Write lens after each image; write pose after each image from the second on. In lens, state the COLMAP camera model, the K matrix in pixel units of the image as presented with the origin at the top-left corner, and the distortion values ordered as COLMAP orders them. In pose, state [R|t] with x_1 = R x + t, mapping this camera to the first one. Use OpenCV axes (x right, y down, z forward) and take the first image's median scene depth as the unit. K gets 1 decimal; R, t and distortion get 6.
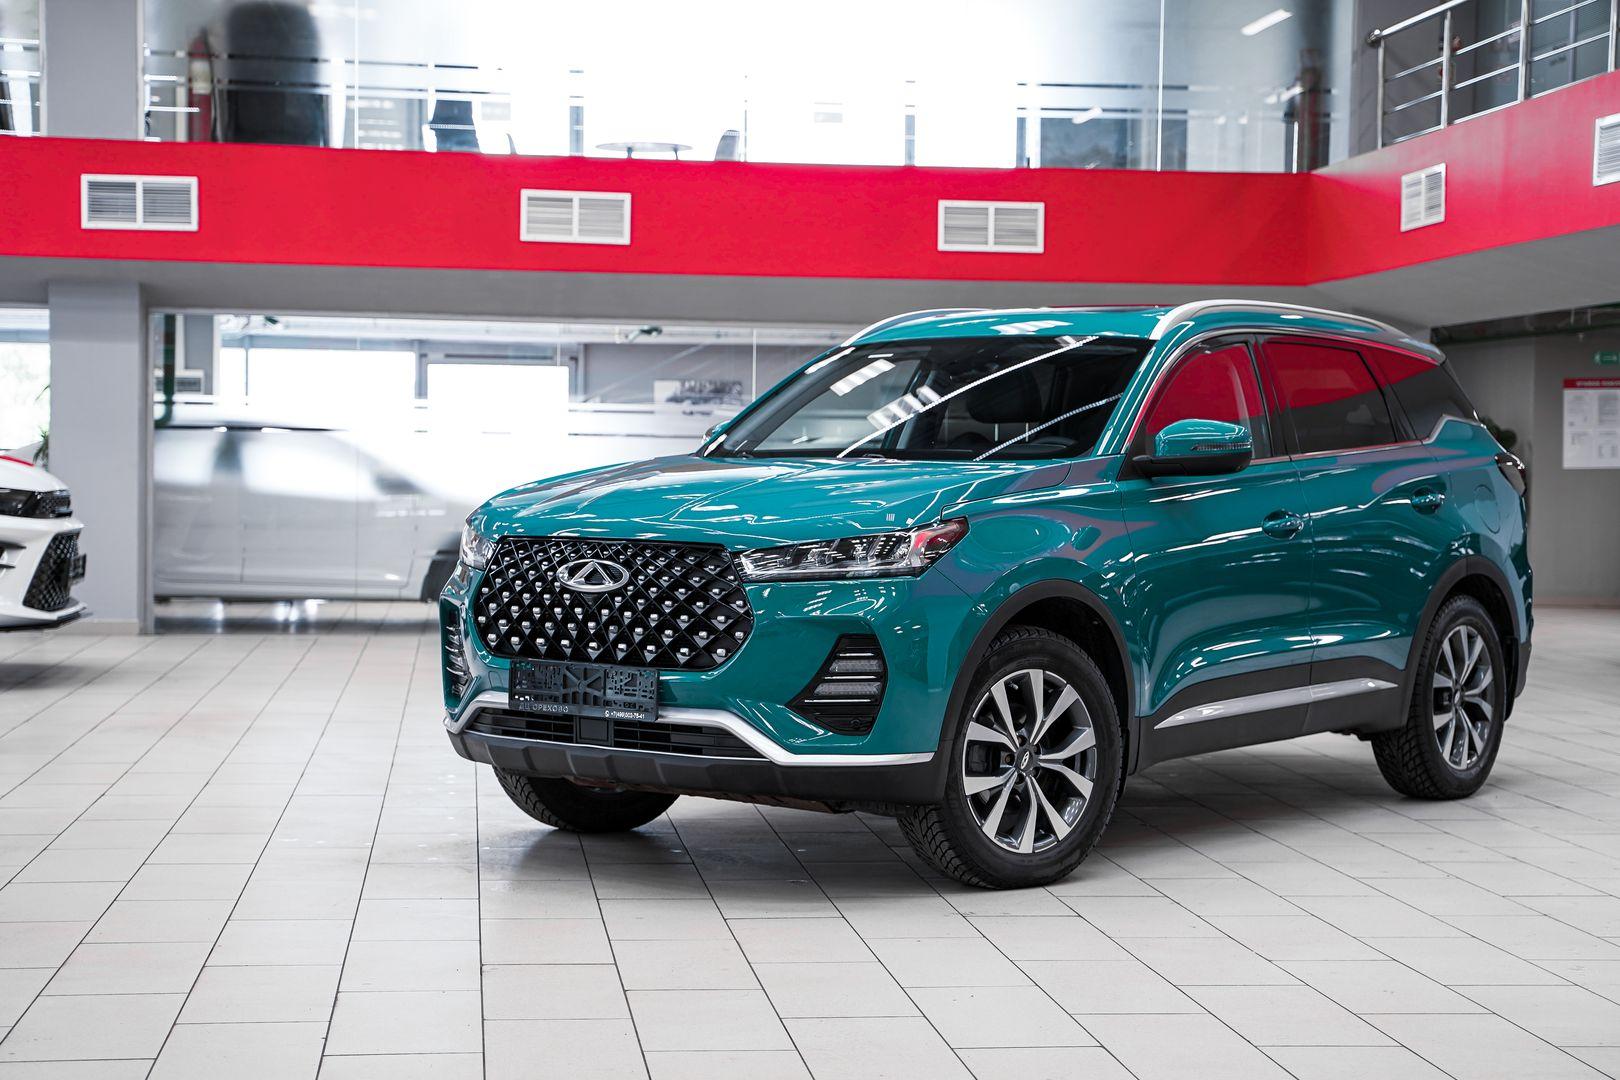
lens RADIAL K [[2643.9, 0, 810.0], [0, 2643.9, 540.0], [0, 0, 1]] dist [0.140893, -0.034593]
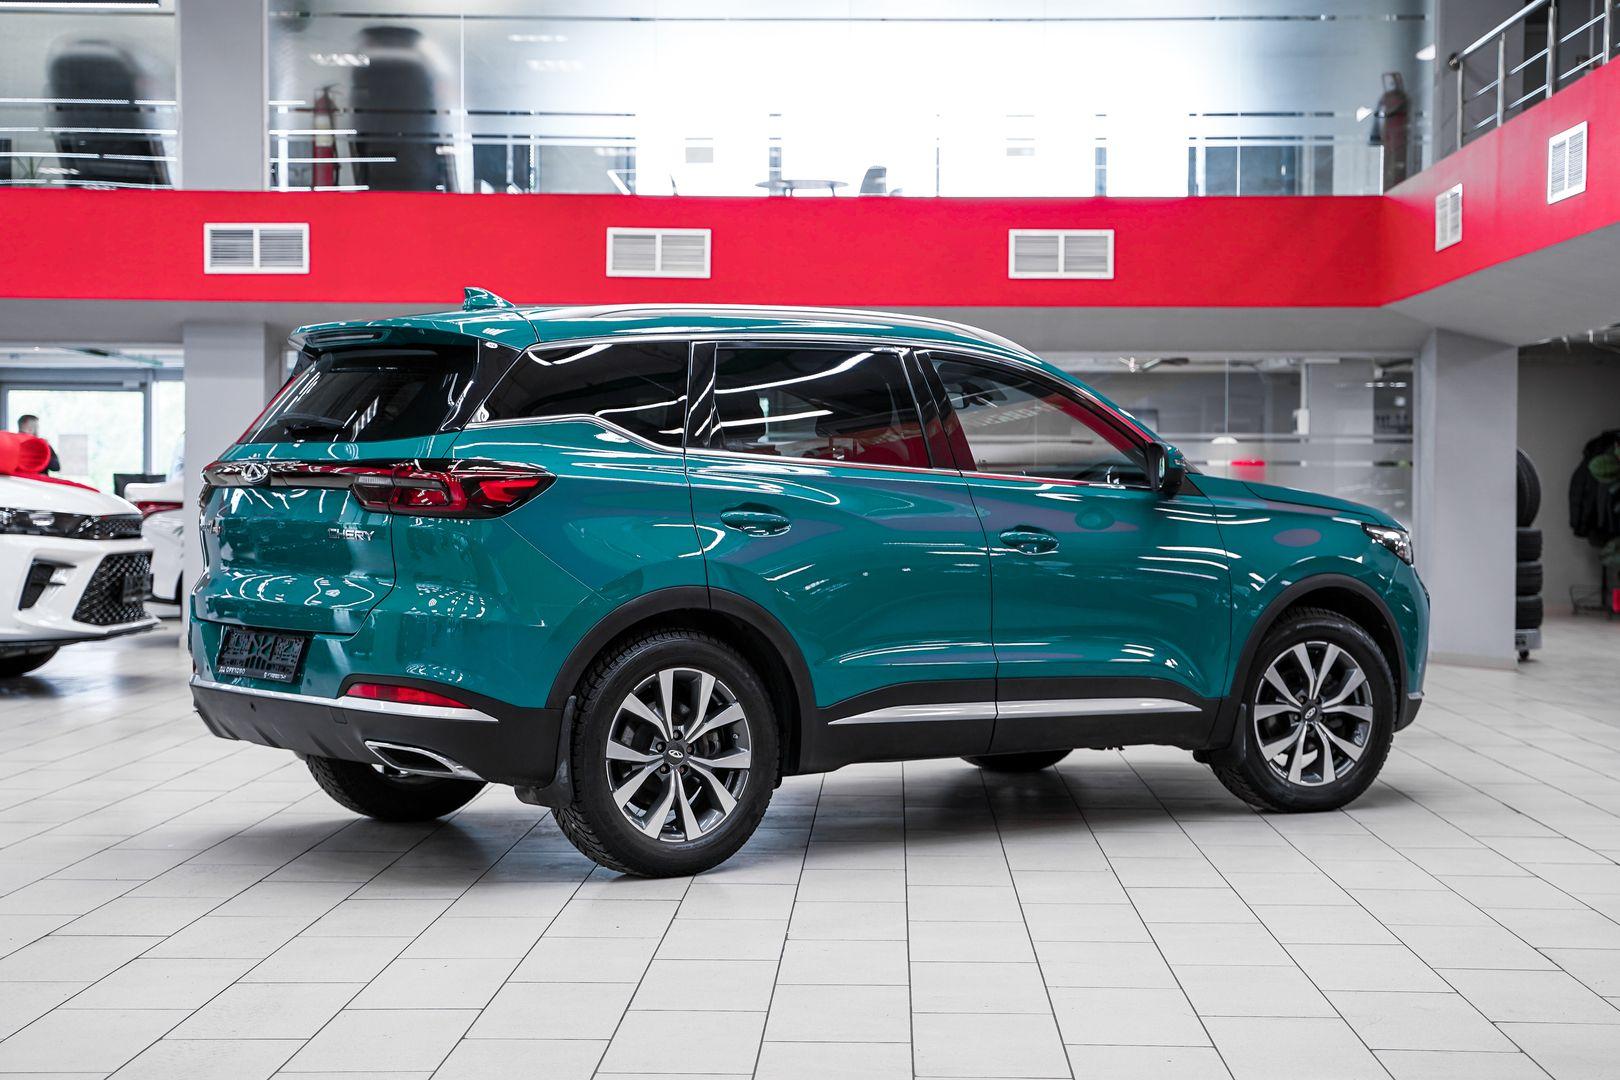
lens RADIAL K [[2592.2, 0, 811.5], [0, 2592.2, 519.2], [0, 0, 1]] dist [0.095156, 0.149165]
pose [[0.990587, -0.005235, -0.136783, 0.114629], [0.002690, 0.999820, -0.018782, 0.003381], [0.136857, 0.018238, 0.990423, -0.009367]]
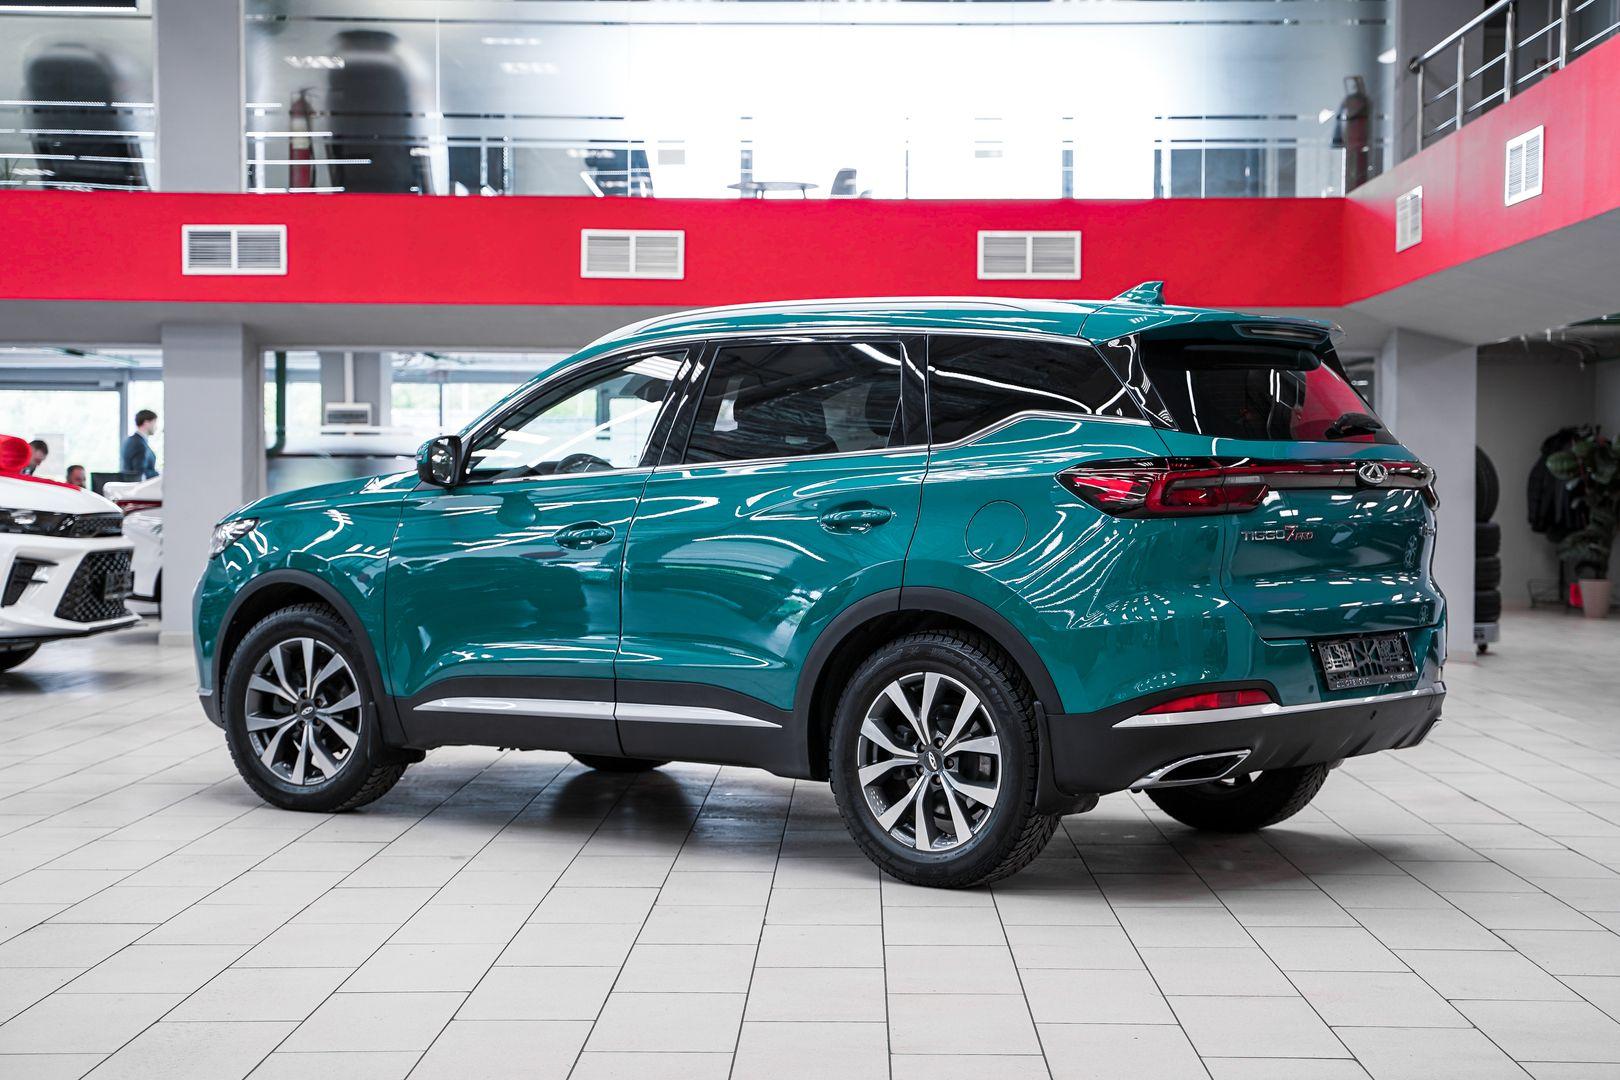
lens RADIAL K [[2564.5, 0, 813.6], [0, 2564.5, 534.5], [0, 0, 1]] dist [0.122616, 0.047530]
pose [[0.992188, -0.006287, -0.124592, 0.114600], [0.004840, 0.999917, -0.011906, 0.003662], [0.124657, 0.011210, 0.992137, -0.015554]]
